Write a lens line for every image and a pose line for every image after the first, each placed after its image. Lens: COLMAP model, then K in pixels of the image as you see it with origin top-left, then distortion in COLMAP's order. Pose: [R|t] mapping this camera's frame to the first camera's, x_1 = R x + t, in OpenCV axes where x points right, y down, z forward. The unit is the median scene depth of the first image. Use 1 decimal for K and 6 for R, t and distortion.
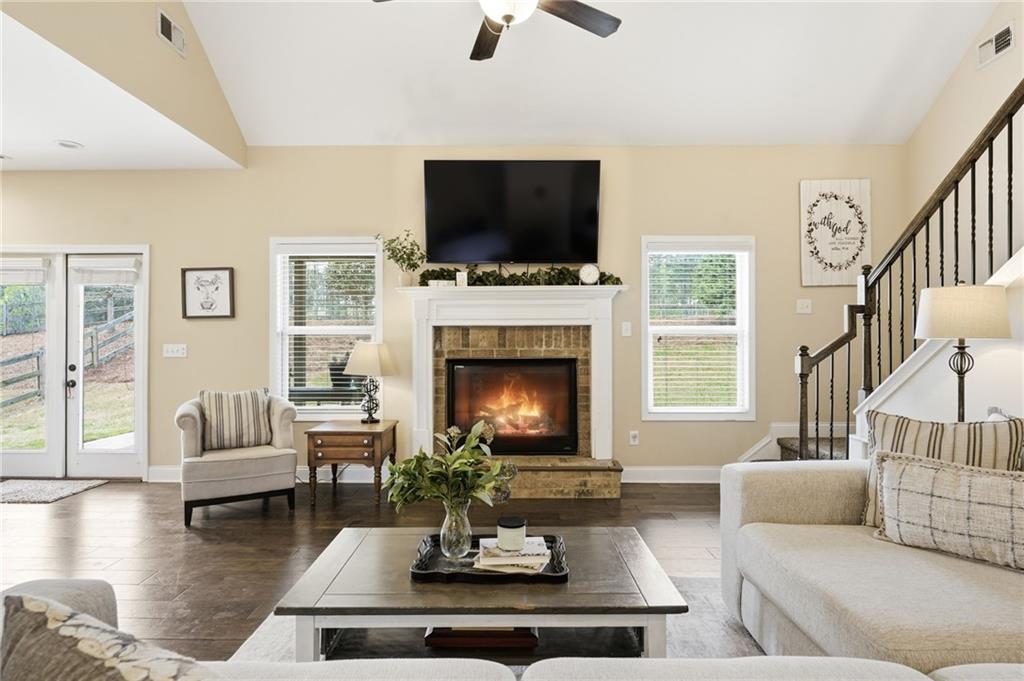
lens RADIAL K [[543.8, 0, 512.0], [0, 543.8, 340.5], [0, 0, 1]] dist [-0.006001, -0.000224]
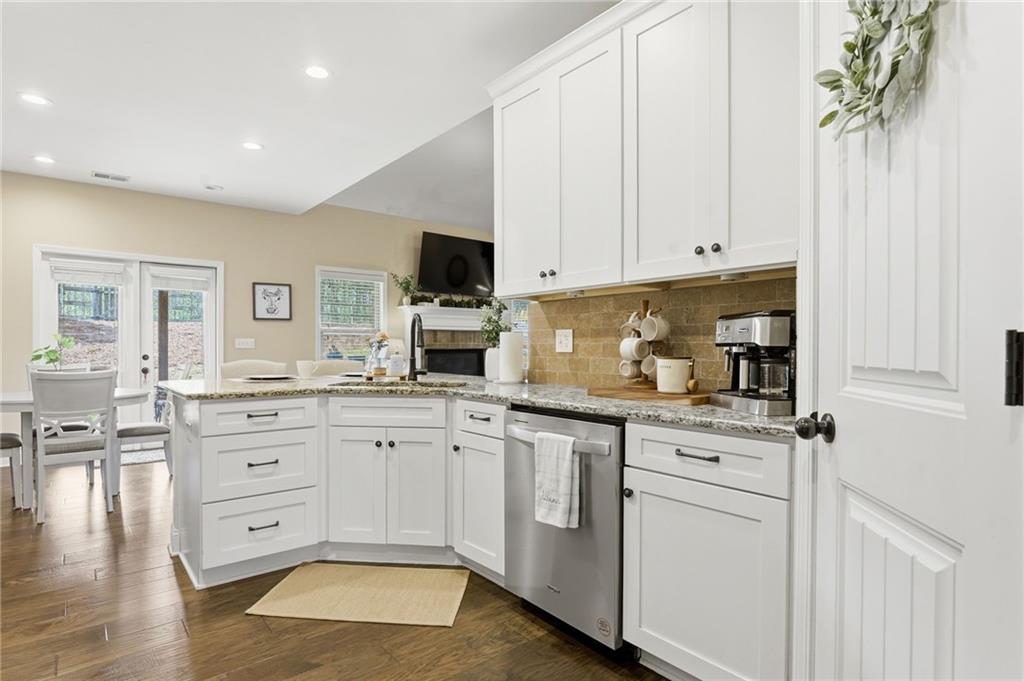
lens RADIAL K [[527.1, 0, 493.7], [0, 527.1, 354.6], [0, 0, 1]] dist [-0.014951, -0.000468]
pose [[0.778145, -0.006969, 0.628046, -0.978224], [-0.003459, 0.999876, 0.015380, 0.024799], [-0.628075, -0.014140, 0.778024, -0.397838]]
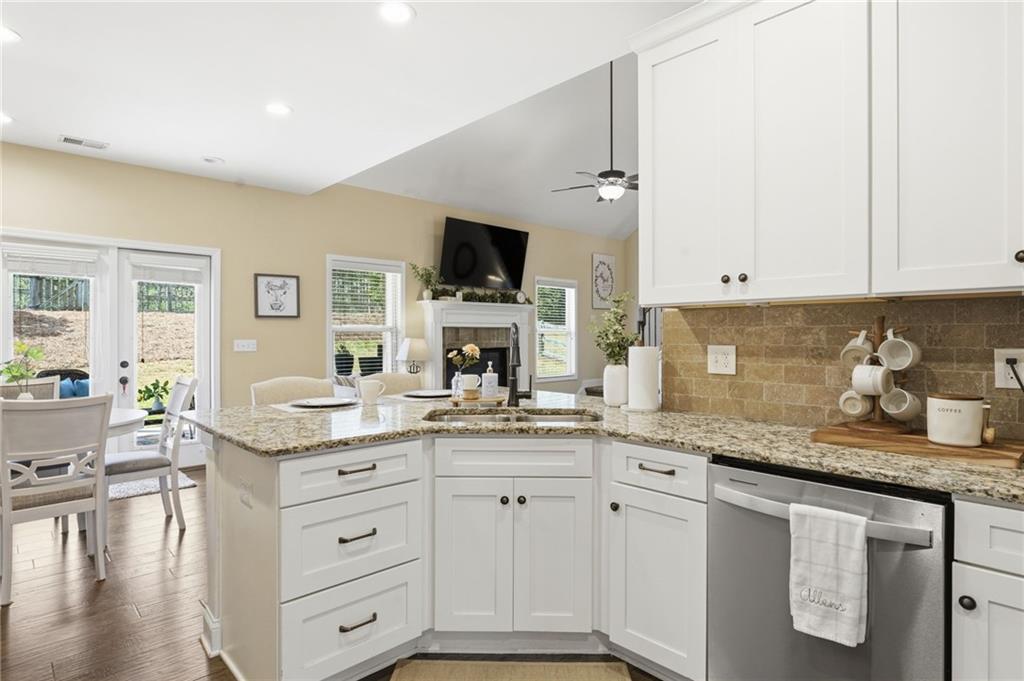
lens RADIAL K [[543.8, 0, 512.0], [0, 543.8, 340.5], [0, 0, 1]] dist [-0.006001, -0.000224]
pose [[0.725126, -0.004873, 0.688599, -1.018981], [-0.002394, 0.999951, 0.009597, -0.004107], [-0.688612, -0.008607, 0.725079, -0.204864]]
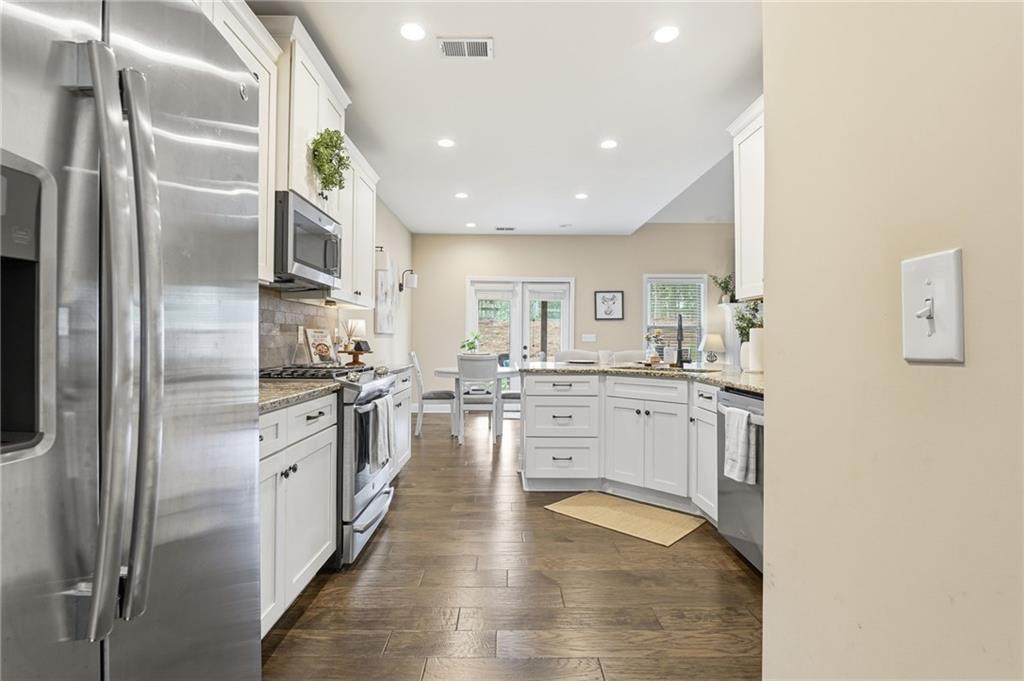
lens RADIAL K [[491.3, 0, 512.1], [0, 491.3, 334.8], [0, 0, 1]] dist [-0.001808, -0.000095]
pose [[0.999827, 0.006077, 0.017579, -0.918159], [-0.005924, 0.999944, -0.008730, 0.024421], [-0.017631, 0.008625, 0.999807, -0.599059]]
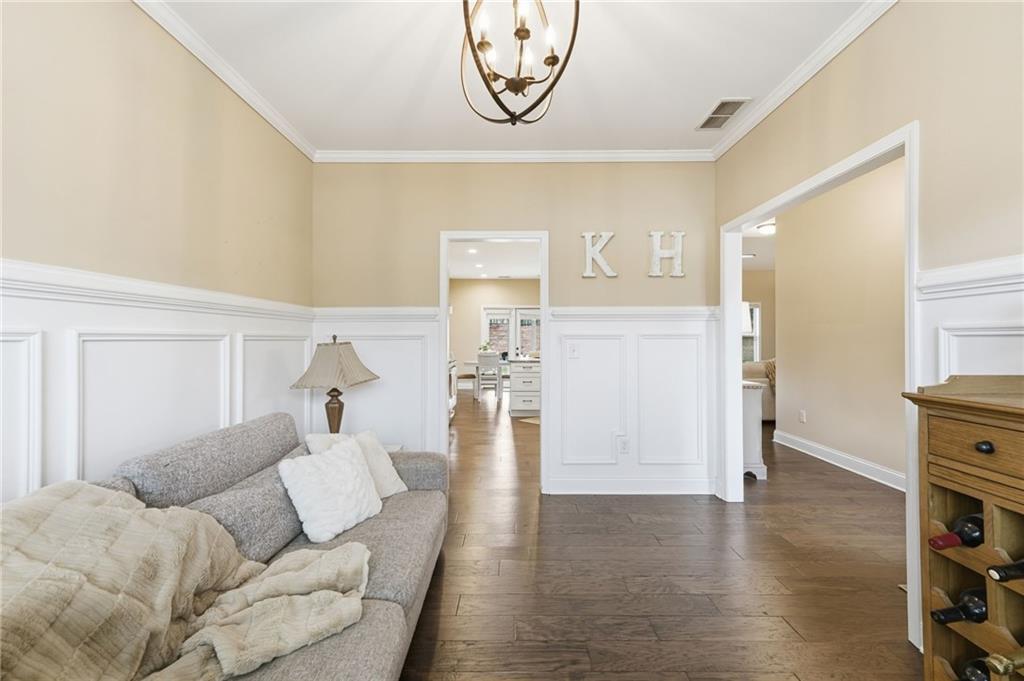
lens RADIAL K [[445.5, 0, 508.2], [0, 445.5, 331.6], [0, 0, 1]] dist [0.001286, -0.000156]
pose [[0.999995, 0.001198, -0.003031, -0.888103], [-0.001237, 0.999916, -0.012938, -0.008488], [0.003015, 0.012942, 0.999912, -1.362729]]
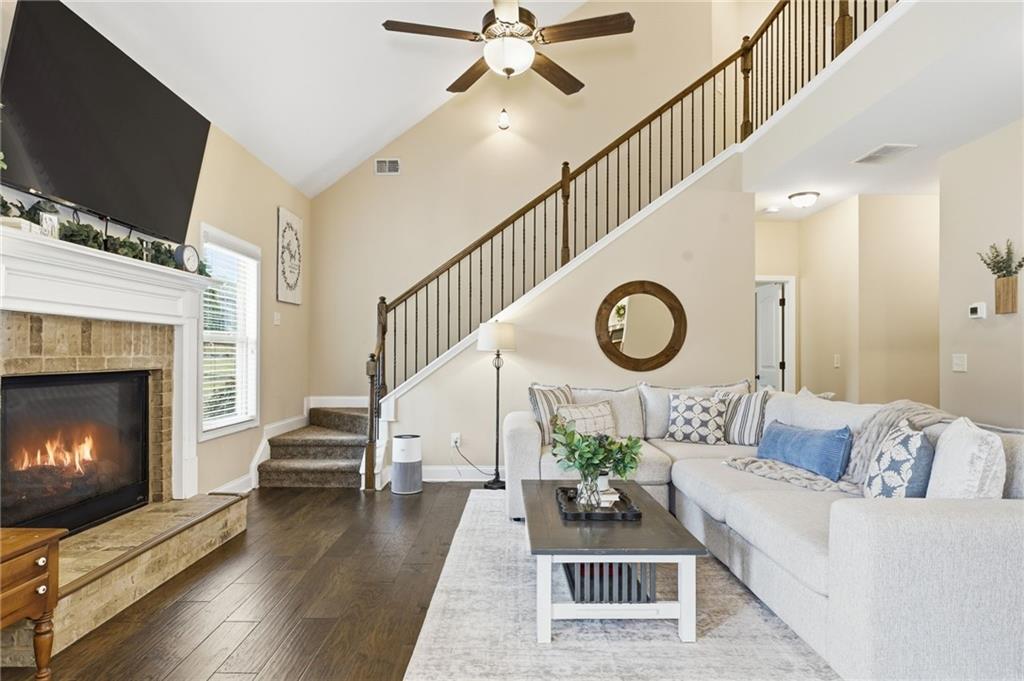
lens RADIAL K [[564.2, 0, 516.1], [0, 564.2, 351.9], [0, 0, 1]] dist [-0.002557, -0.000590]
pose [[-0.019211, 0.008202, 0.999782, -0.647389], [-0.009797, 0.999917, -0.008391, 0.011142], [-0.999767, -0.009956, -0.019129, 0.539261]]
